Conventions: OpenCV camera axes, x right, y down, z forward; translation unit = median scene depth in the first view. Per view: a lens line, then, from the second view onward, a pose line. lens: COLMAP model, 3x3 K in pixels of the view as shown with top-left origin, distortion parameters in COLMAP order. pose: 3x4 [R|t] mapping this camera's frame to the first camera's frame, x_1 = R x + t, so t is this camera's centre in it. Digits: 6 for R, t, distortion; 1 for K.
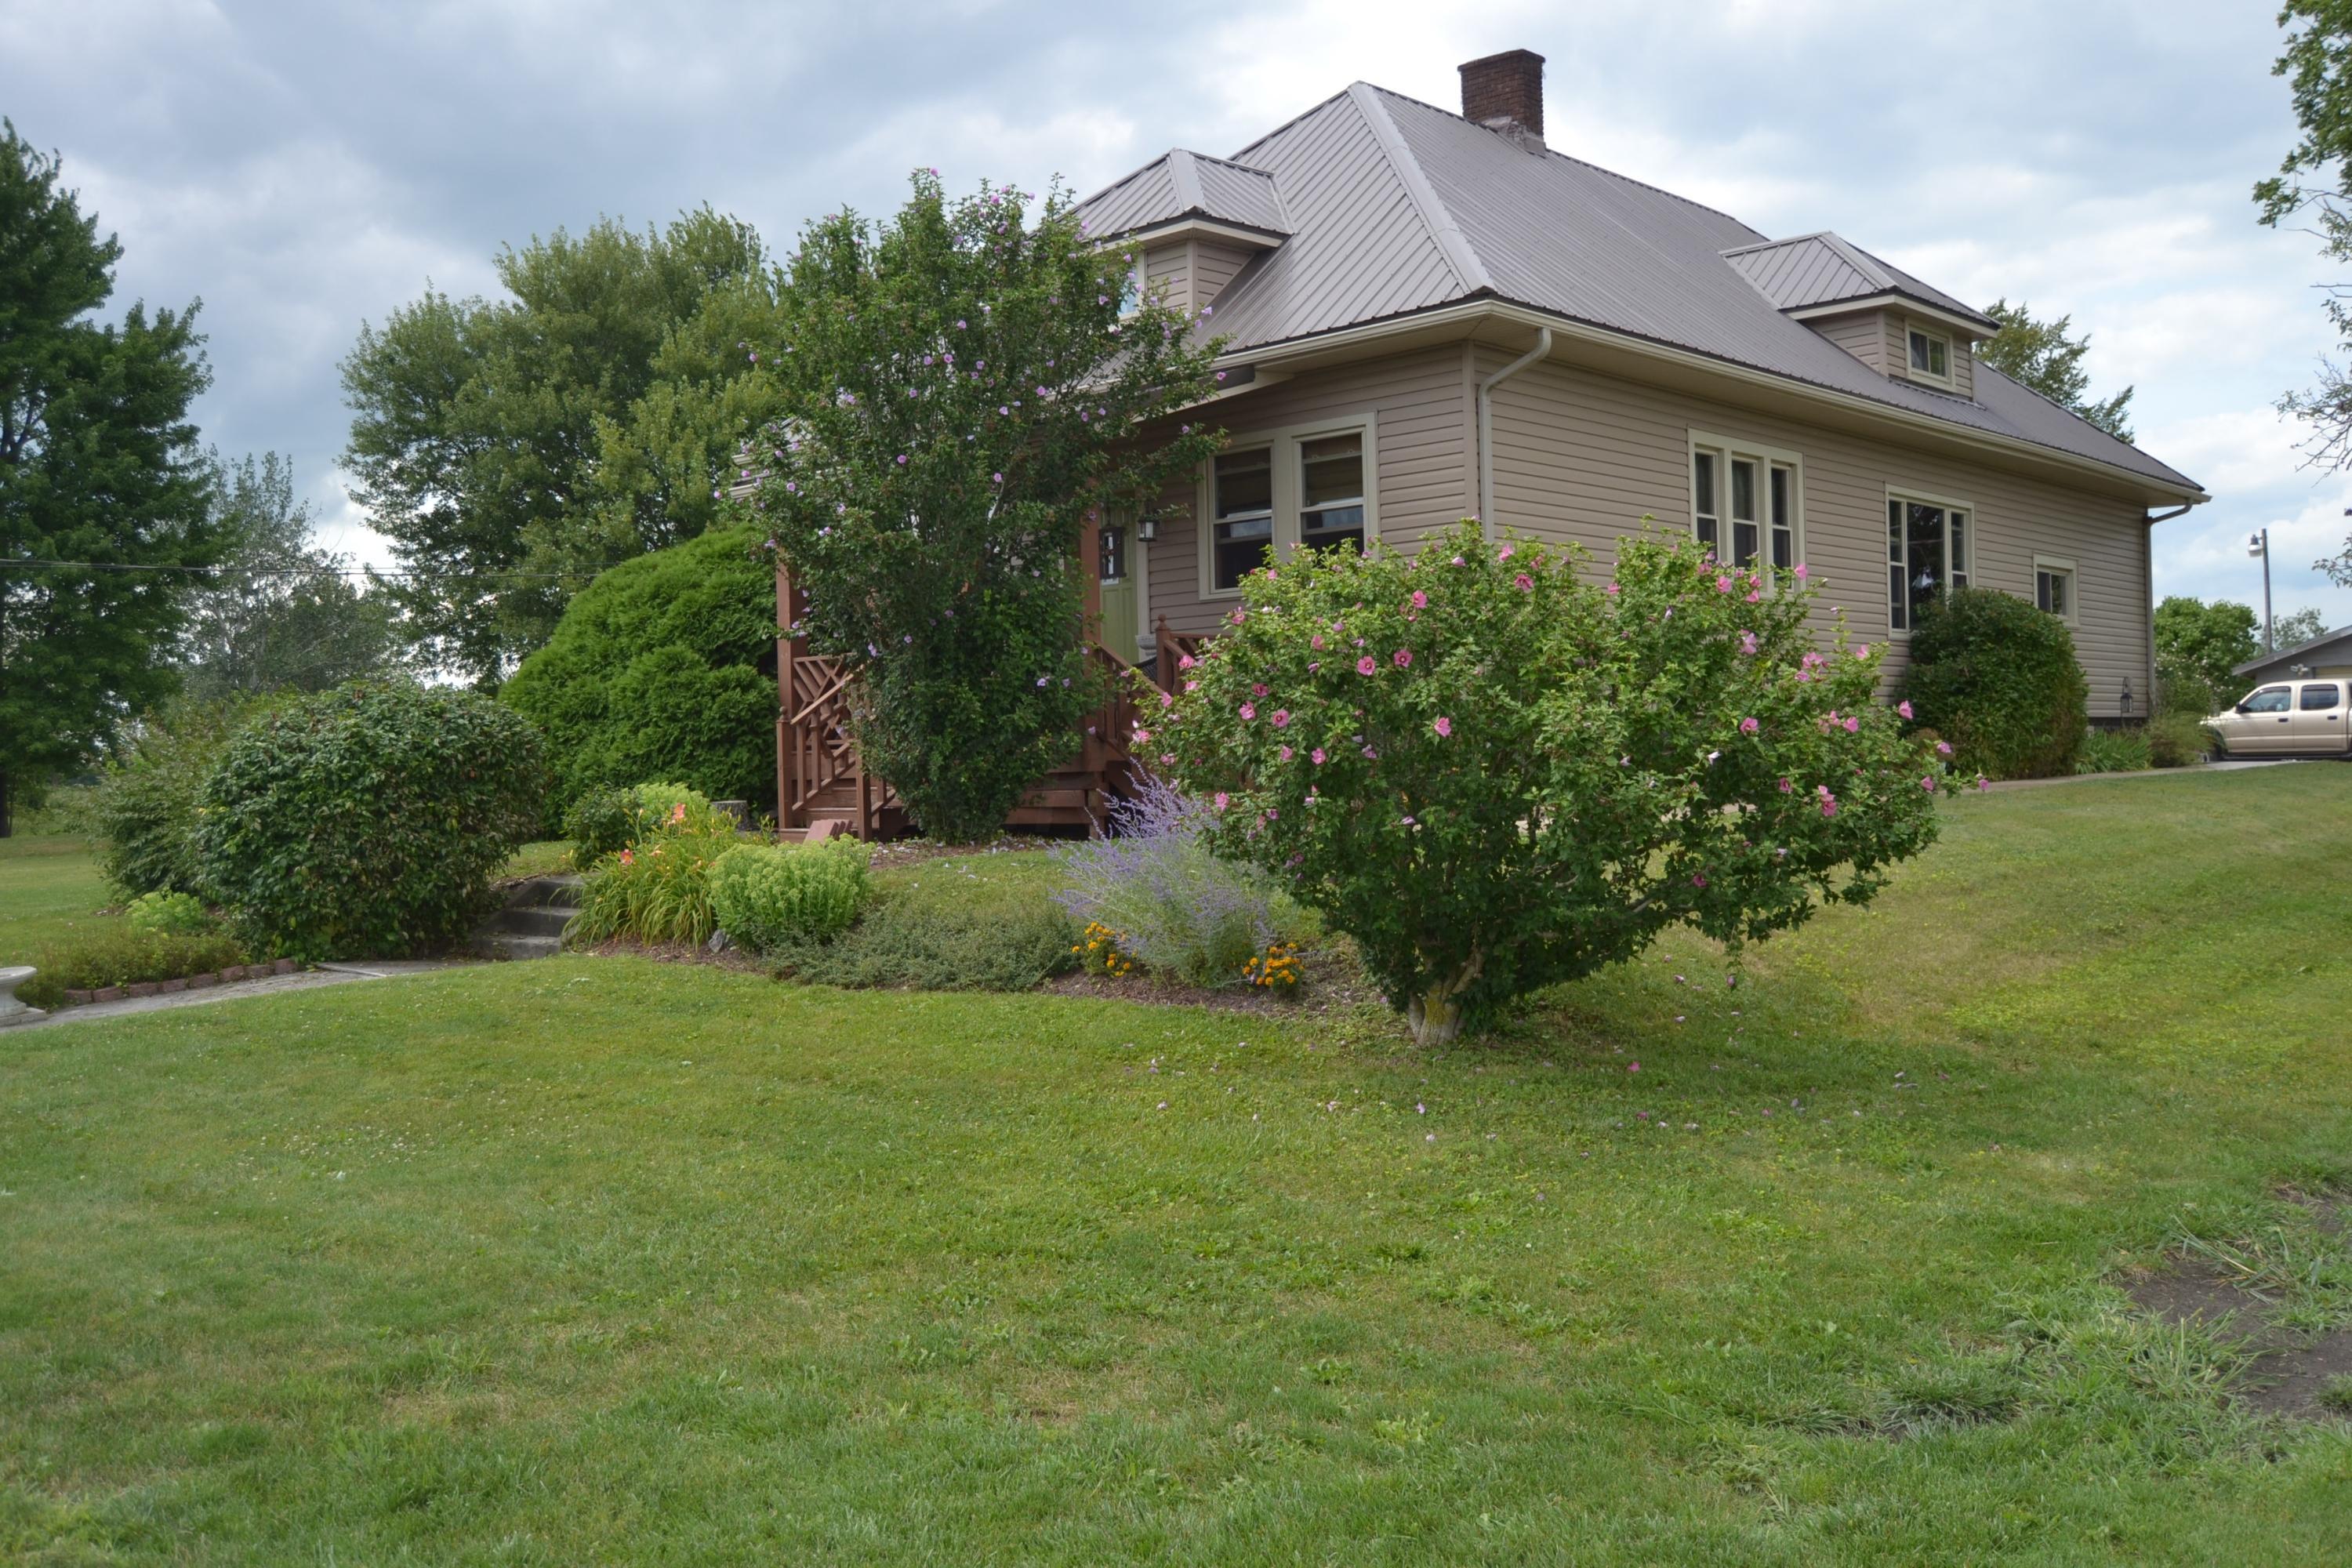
lens RADIAL K [[2035.2, 0, 1176.0], [0, 2035.2, 784.0], [0, 0, 1]] dist [-0.086461, -0.003024]
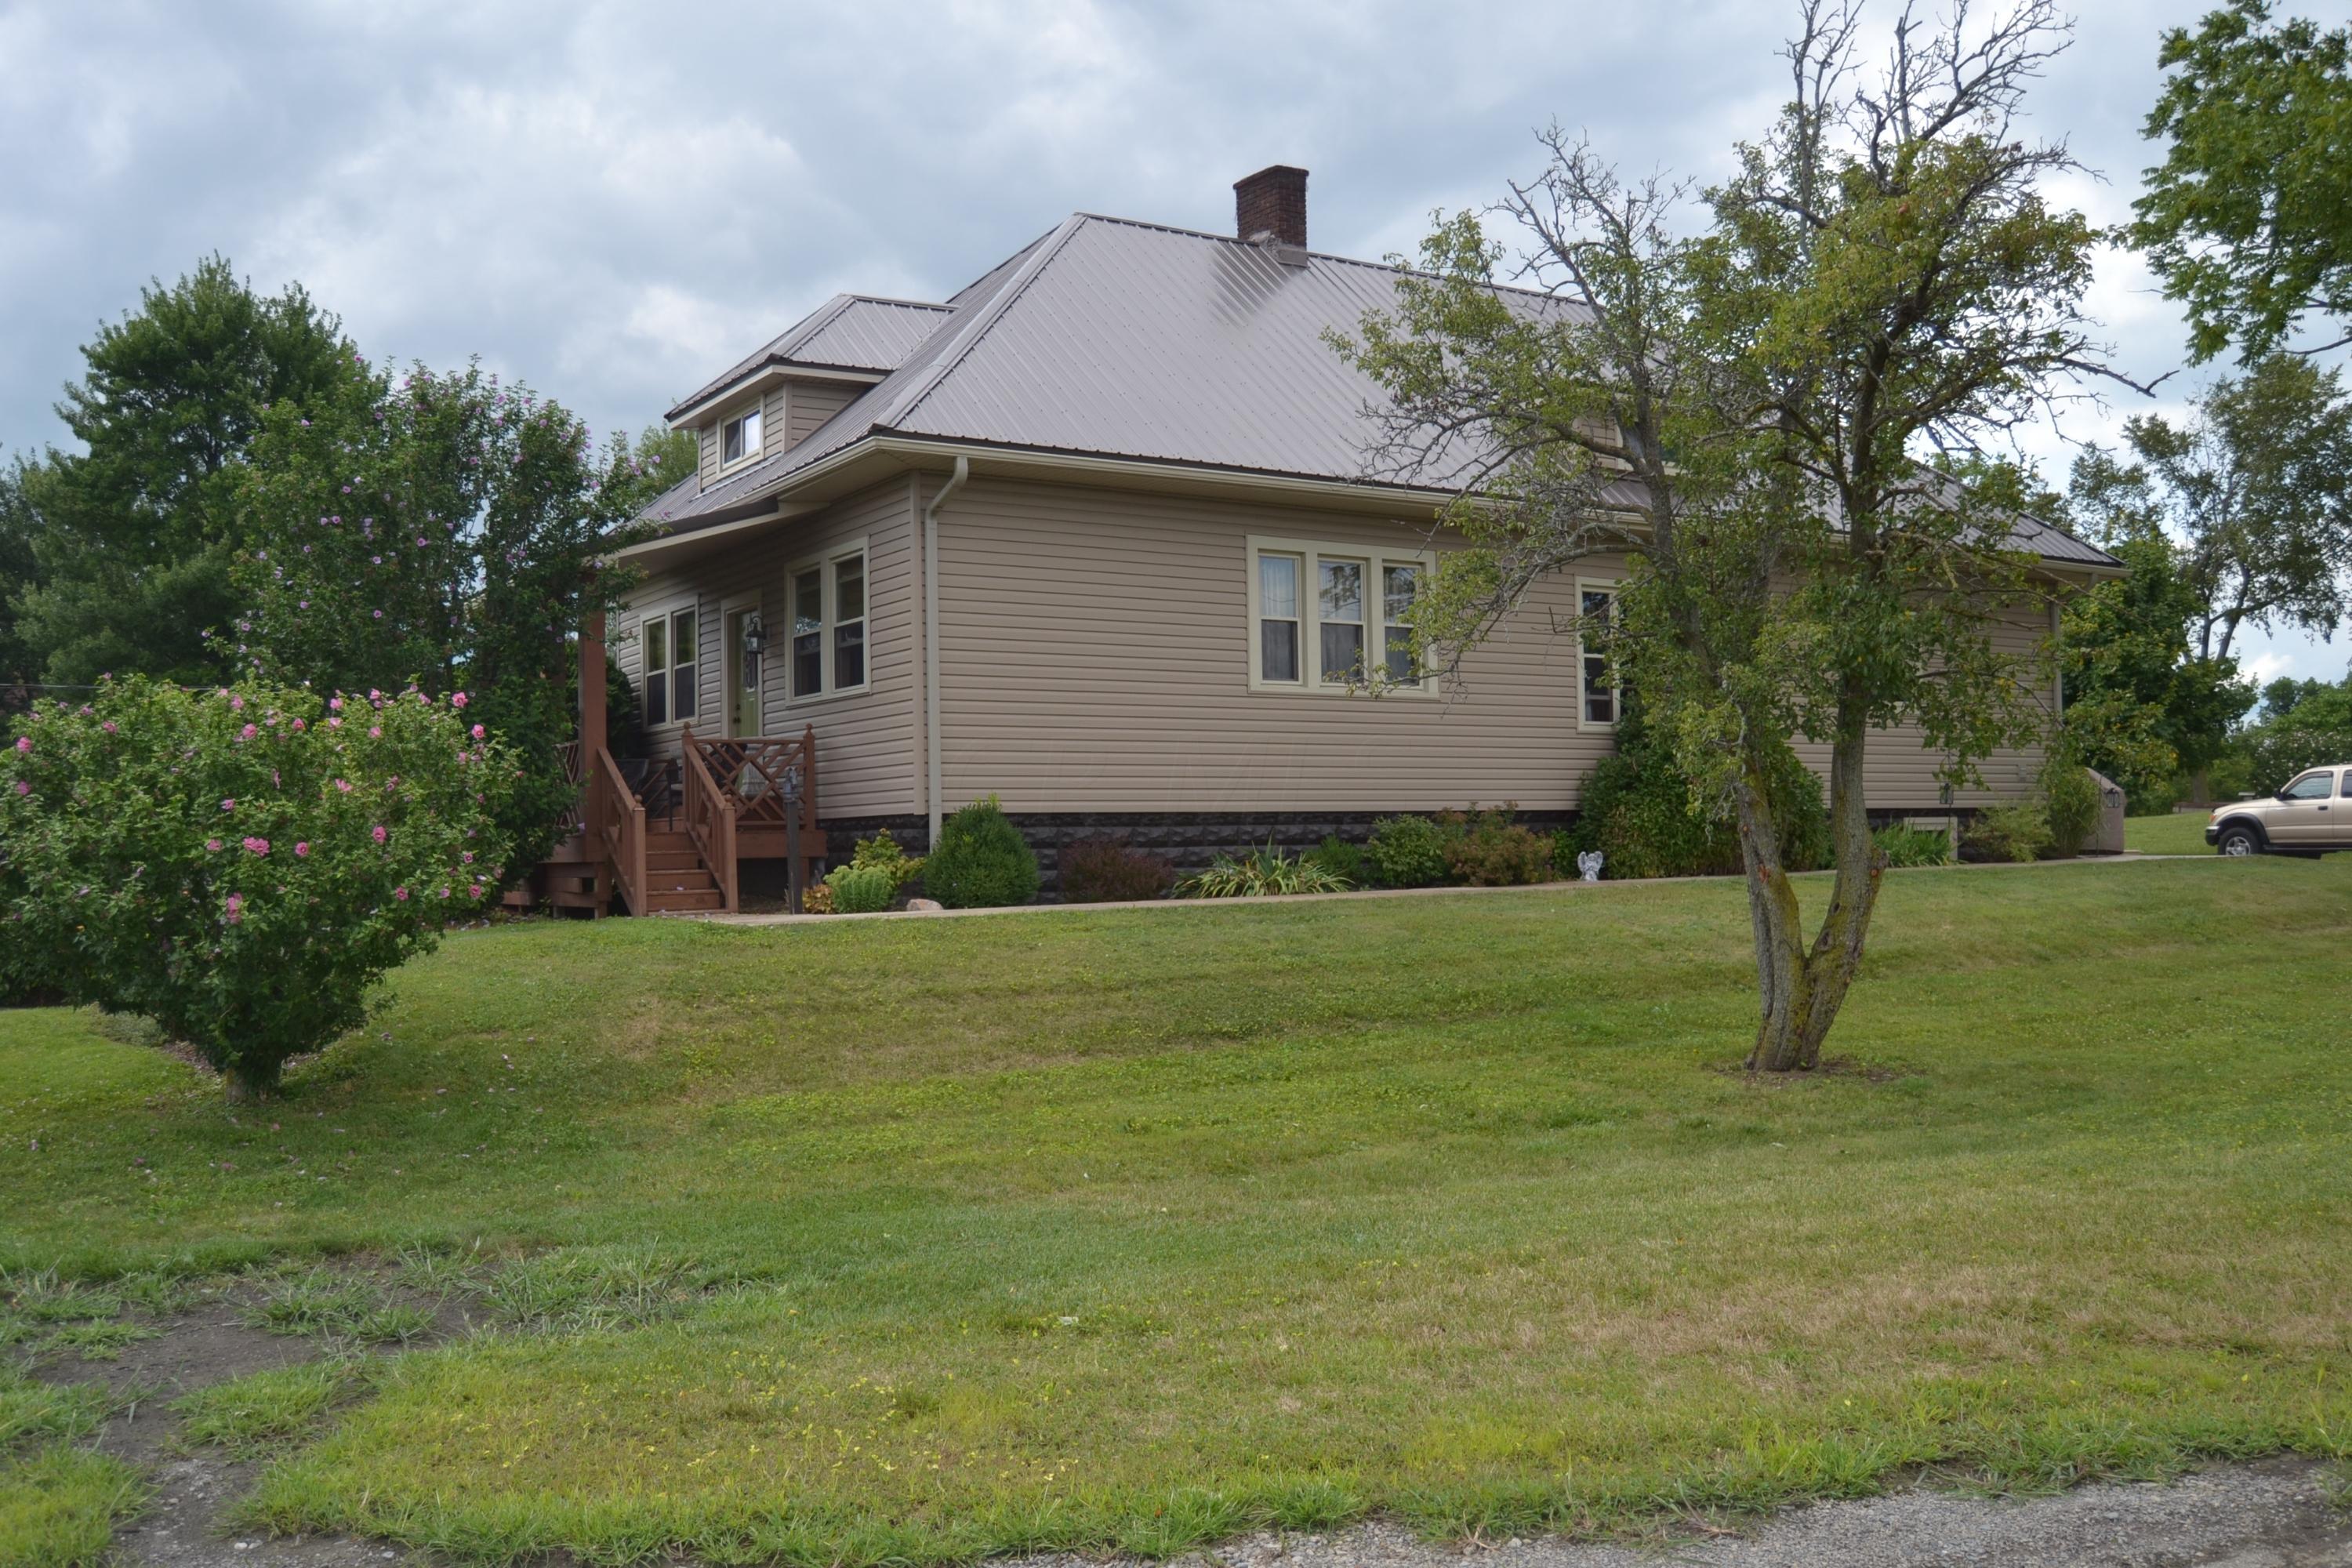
lens RADIAL K [[2035.2, 0, 1176.0], [0, 2035.2, 784.0], [0, 0, 1]] dist [-0.086461, -0.003024]
pose [[0.972317, 0.000719, -0.233664, 0.471025], [-0.009340, 0.999316, -0.035794, -0.010721], [0.233479, 0.036986, 0.971658, -0.020161]]
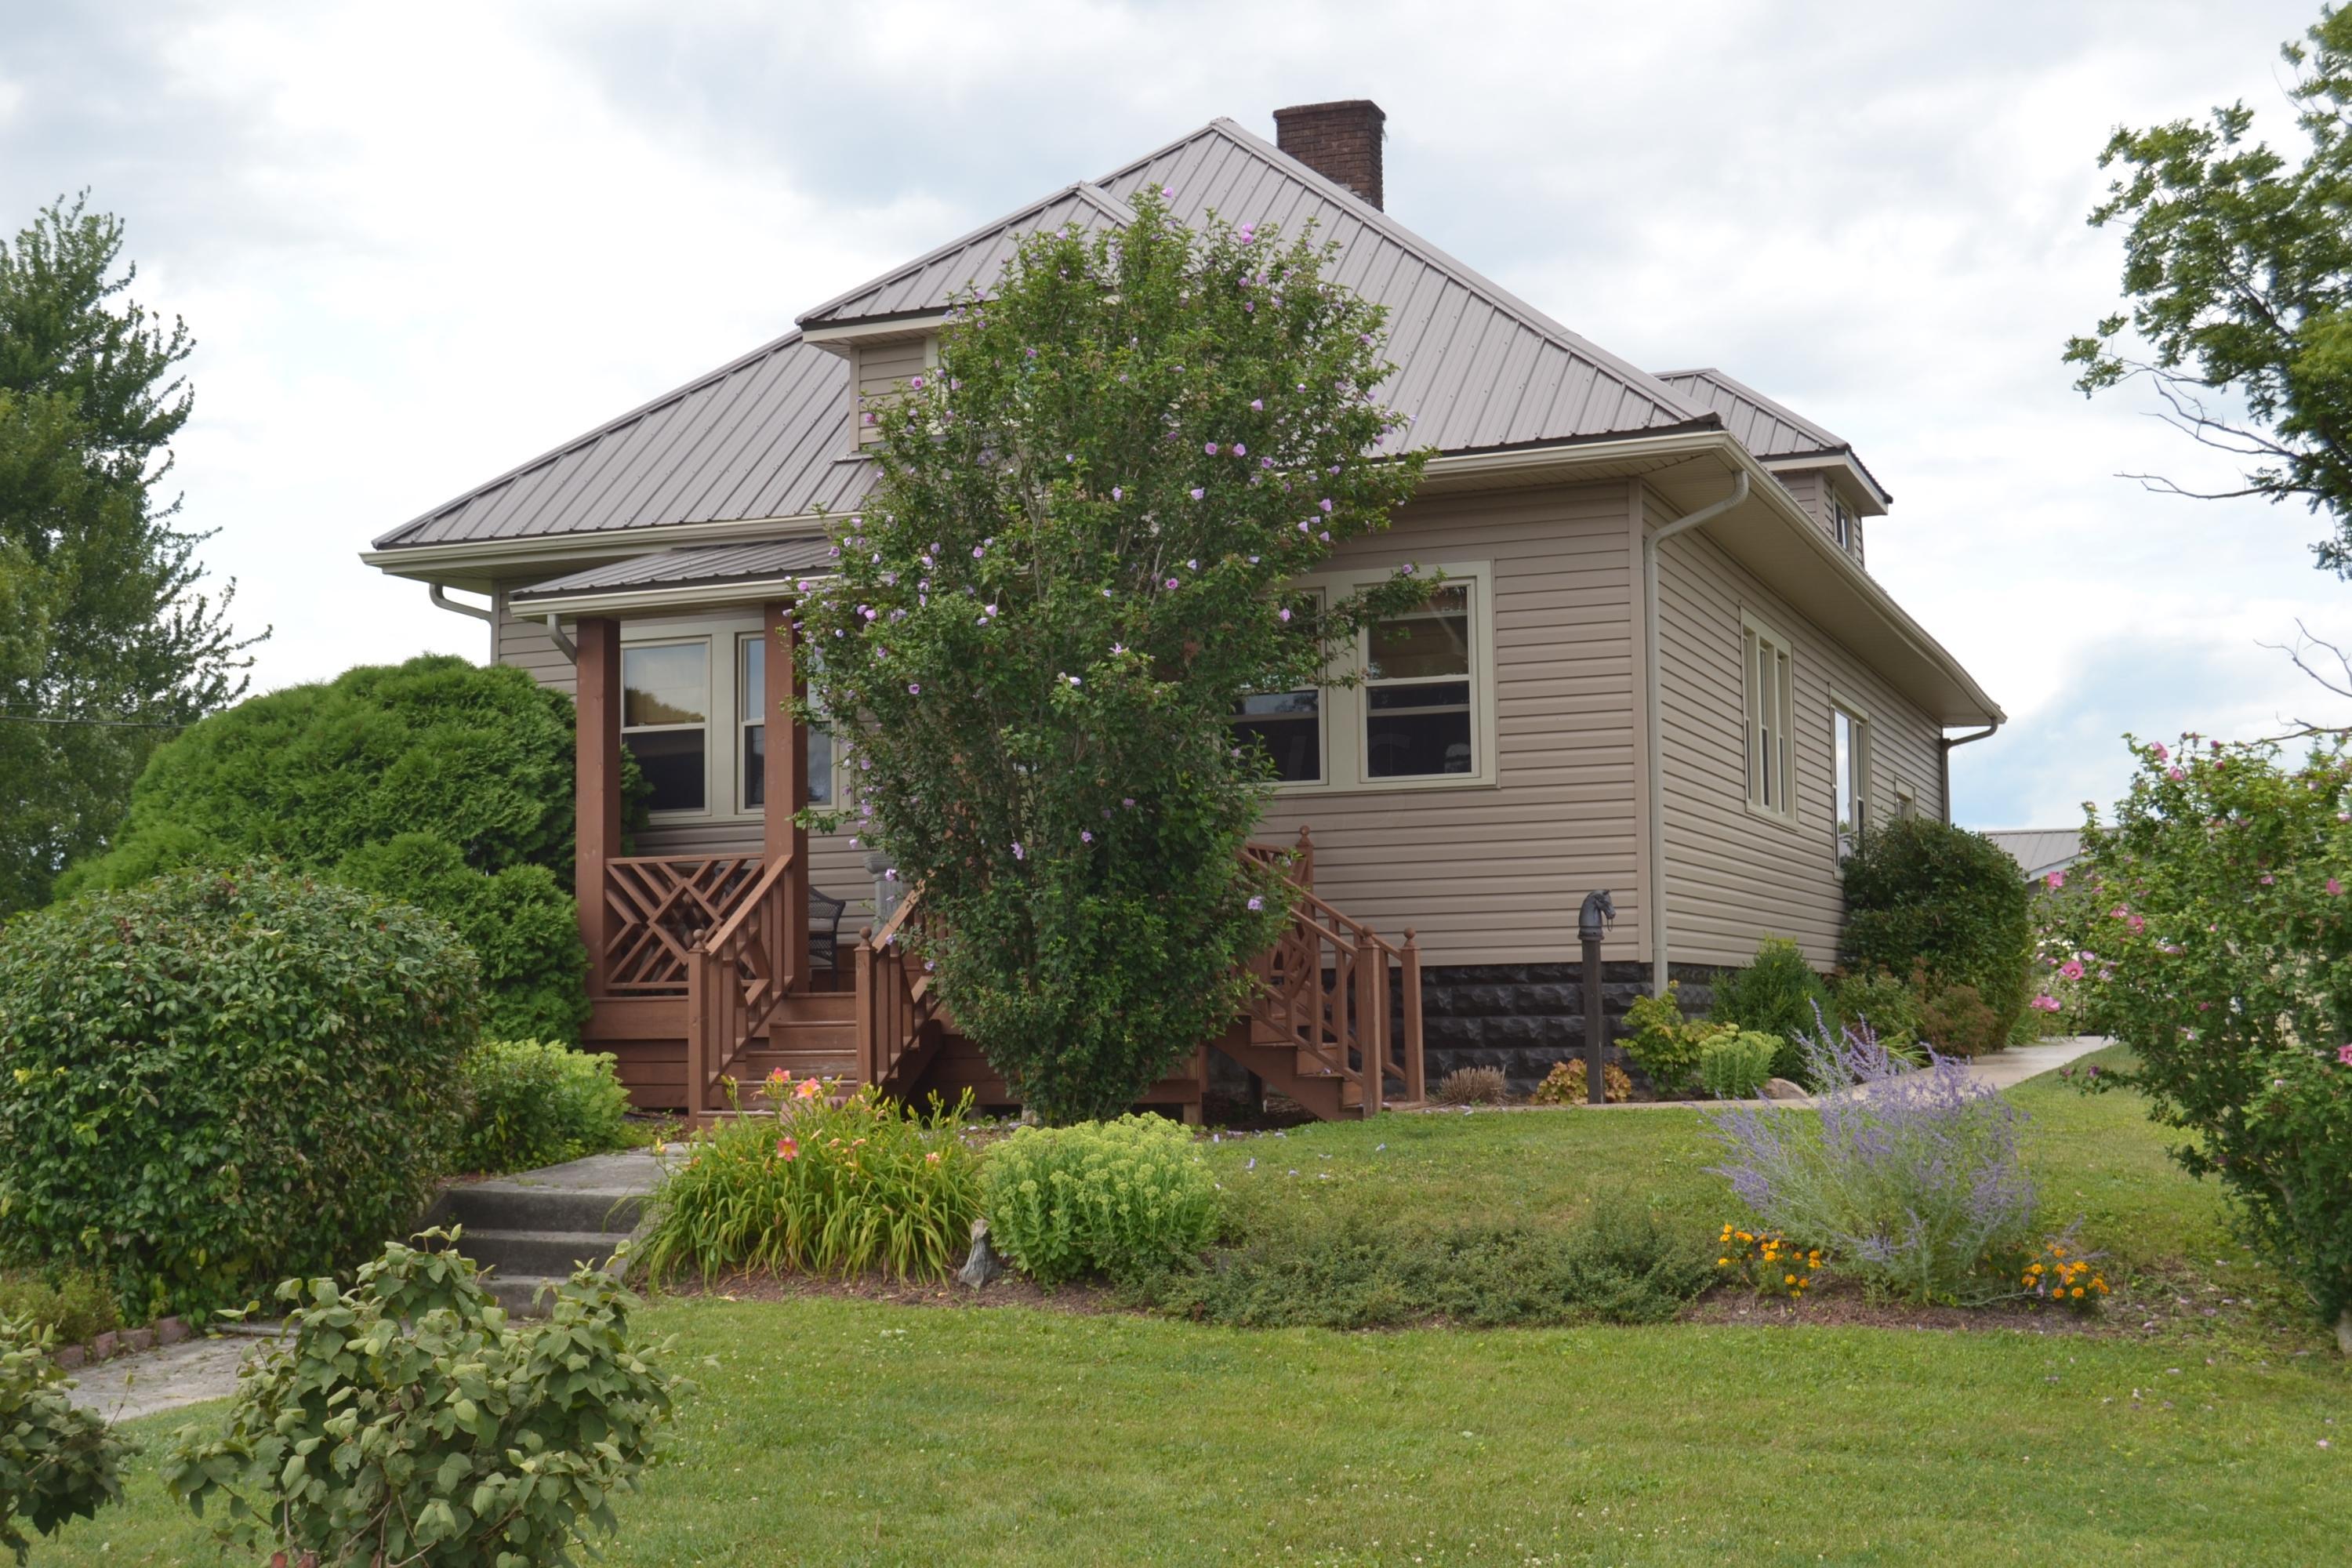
lens RADIAL K [[2825.2, 0, 1176.0], [0, 2825.2, 784.0], [0, 0, 1]] dist [-0.033685, -0.059851]
pose [[0.930694, 0.042261, 0.363349, -0.359250], [-0.005362, 0.994773, -0.101966, 0.008182], [-0.365759, 0.092951, 0.926056, 0.062416]]
